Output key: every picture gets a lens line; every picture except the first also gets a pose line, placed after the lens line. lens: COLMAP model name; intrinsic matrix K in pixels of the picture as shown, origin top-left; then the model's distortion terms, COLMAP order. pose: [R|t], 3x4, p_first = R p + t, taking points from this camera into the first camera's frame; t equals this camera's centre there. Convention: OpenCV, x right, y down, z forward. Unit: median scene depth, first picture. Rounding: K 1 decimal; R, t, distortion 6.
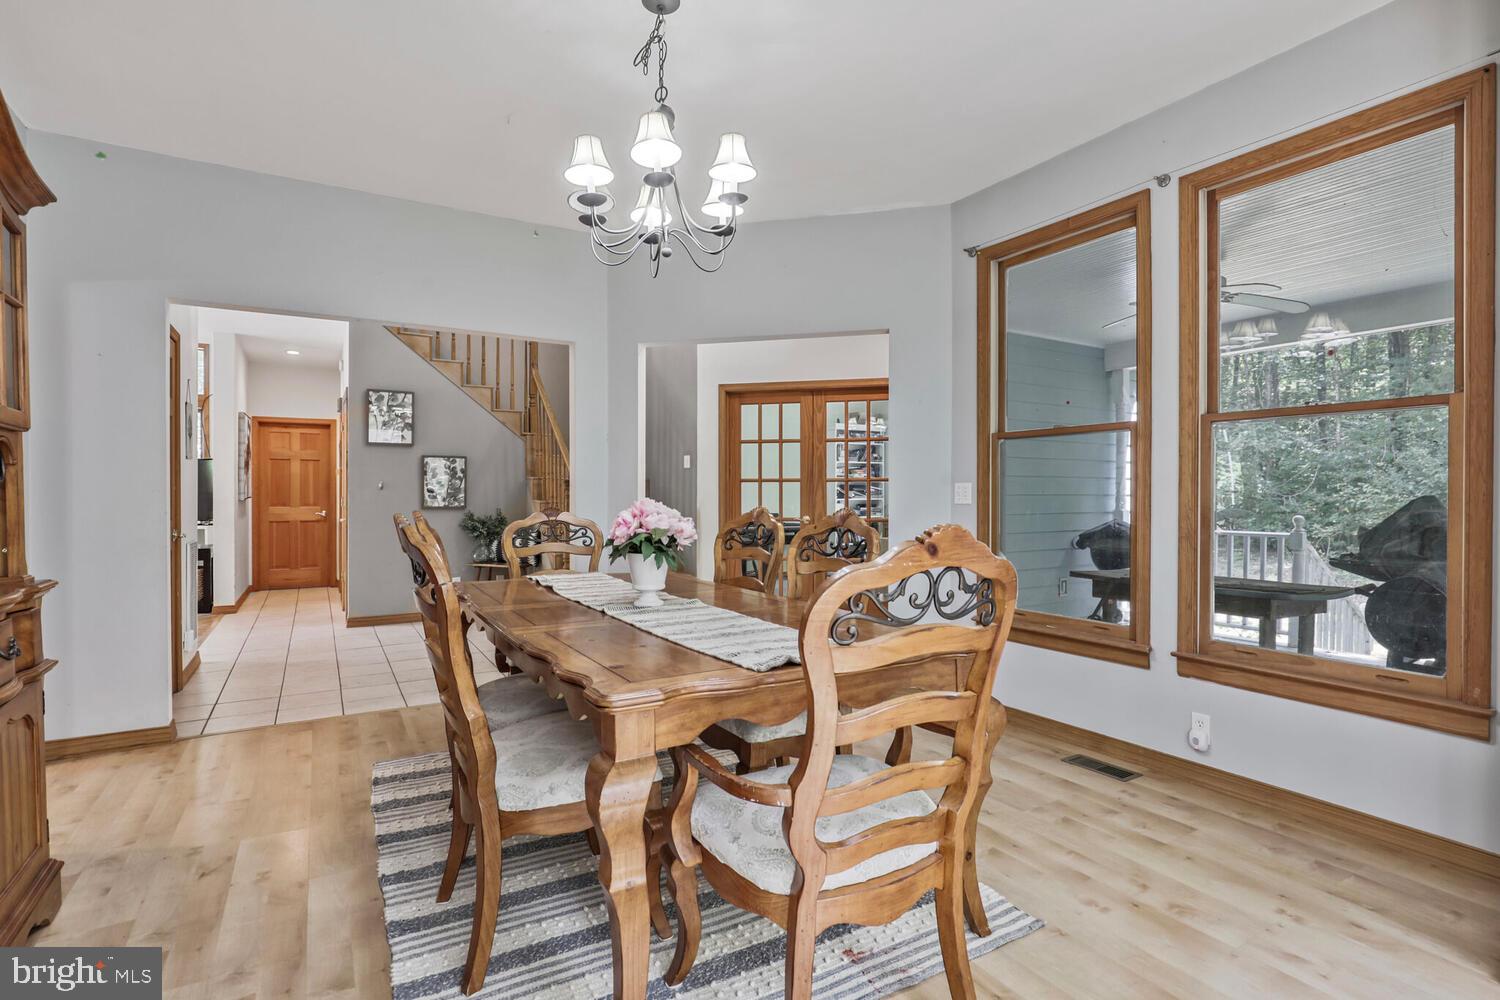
lens RADIAL K [[722.7, 0, 752.5], [0, 722.7, 502.3], [0, 0, 1]] dist [-0.019150, -0.000202]
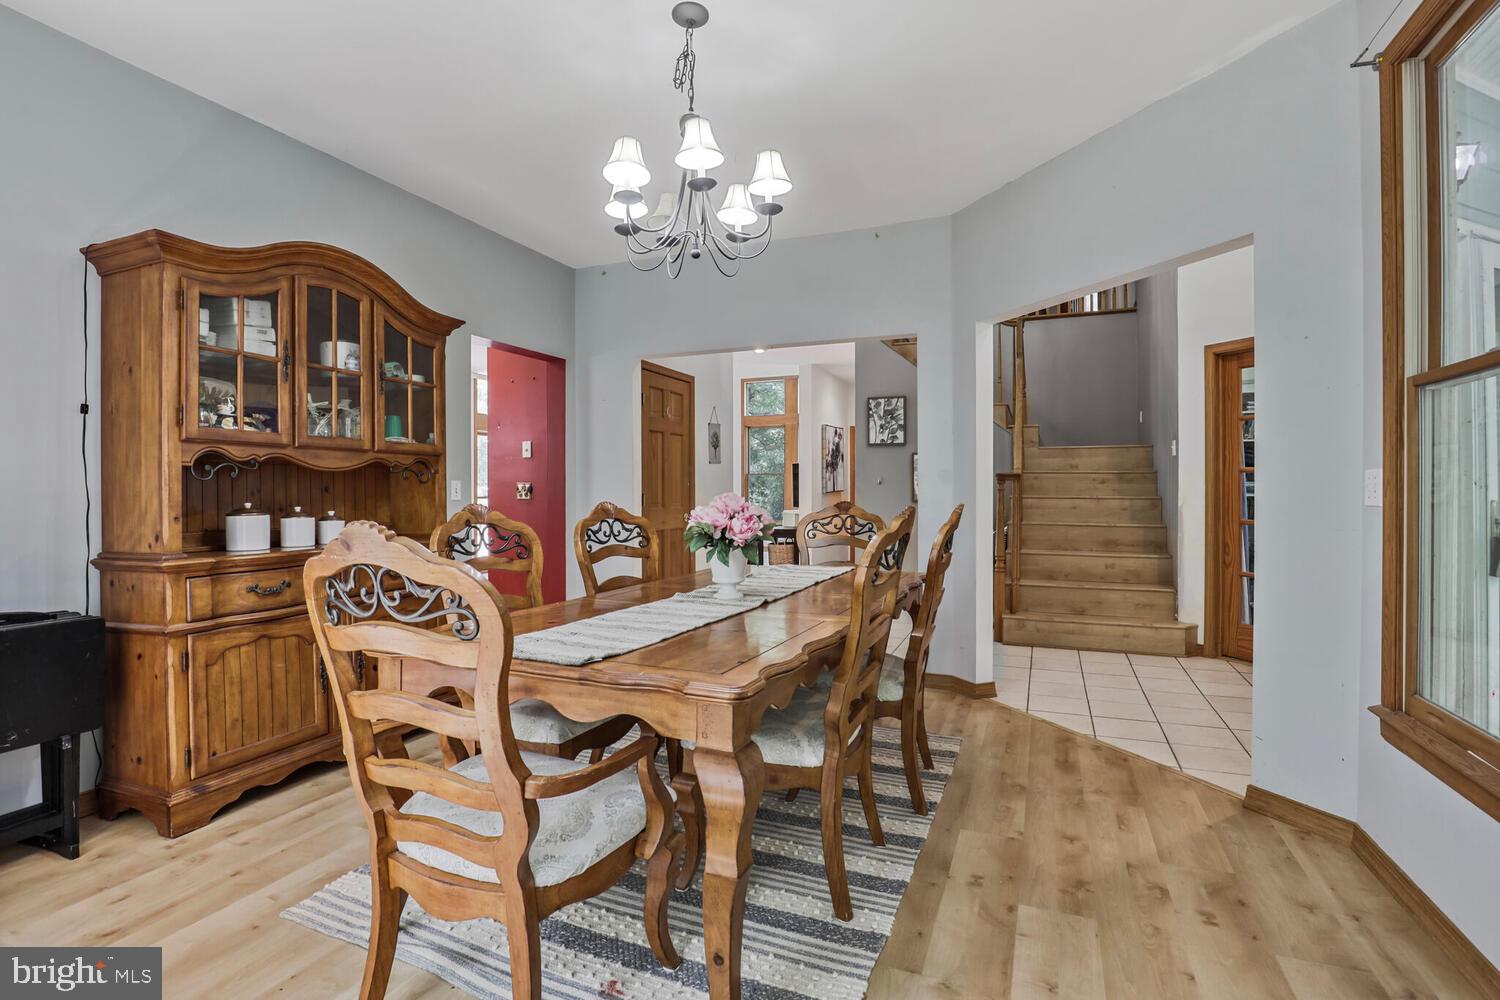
lens RADIAL K [[718.1, 0, 753.5], [0, 718.1, 481.2], [0, 0, 1]] dist [-0.015692, 0.000753]
pose [[0.602438, -0.008731, -0.798118, 0.315081], [-0.010183, 0.999775, -0.018623, -0.000801], [0.798101, 0.019346, 0.602213, 0.192781]]
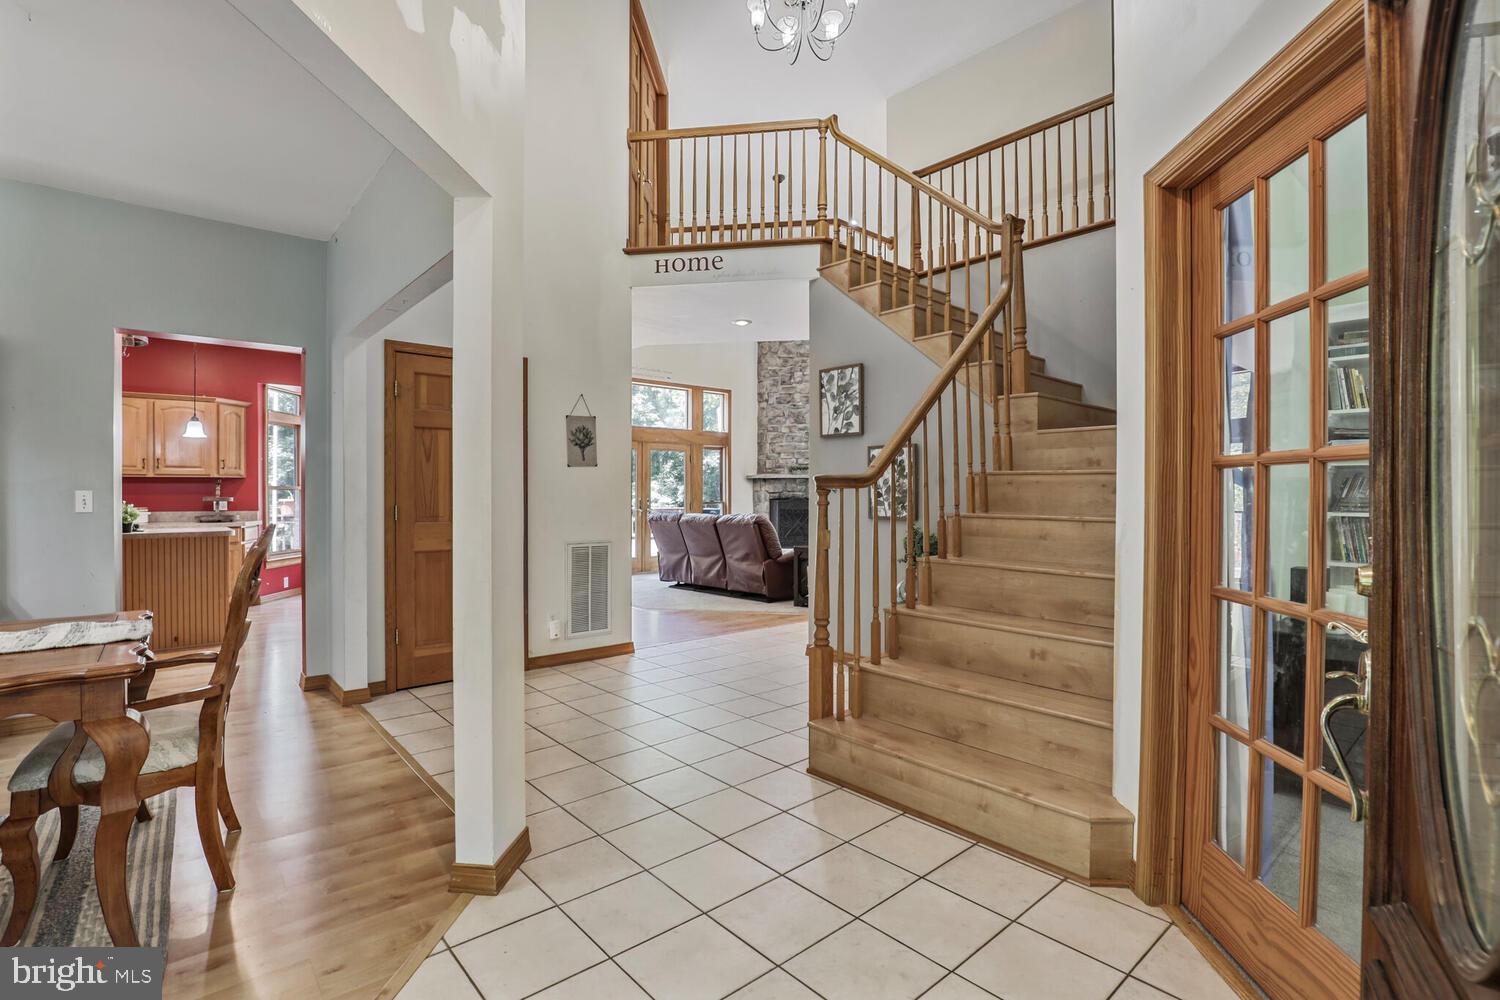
lens RADIAL K [[695.1, 0, 750.0], [0, 695.1, 500.0], [0, 0, 1]] dist [-0.046276, -0.000022]
pose [[0.176088, 0.008366, -0.984339, 0.262932], [-0.017201, 0.999837, 0.005421, -0.015875], [0.984224, 0.015977, 0.176204, 0.919969]]
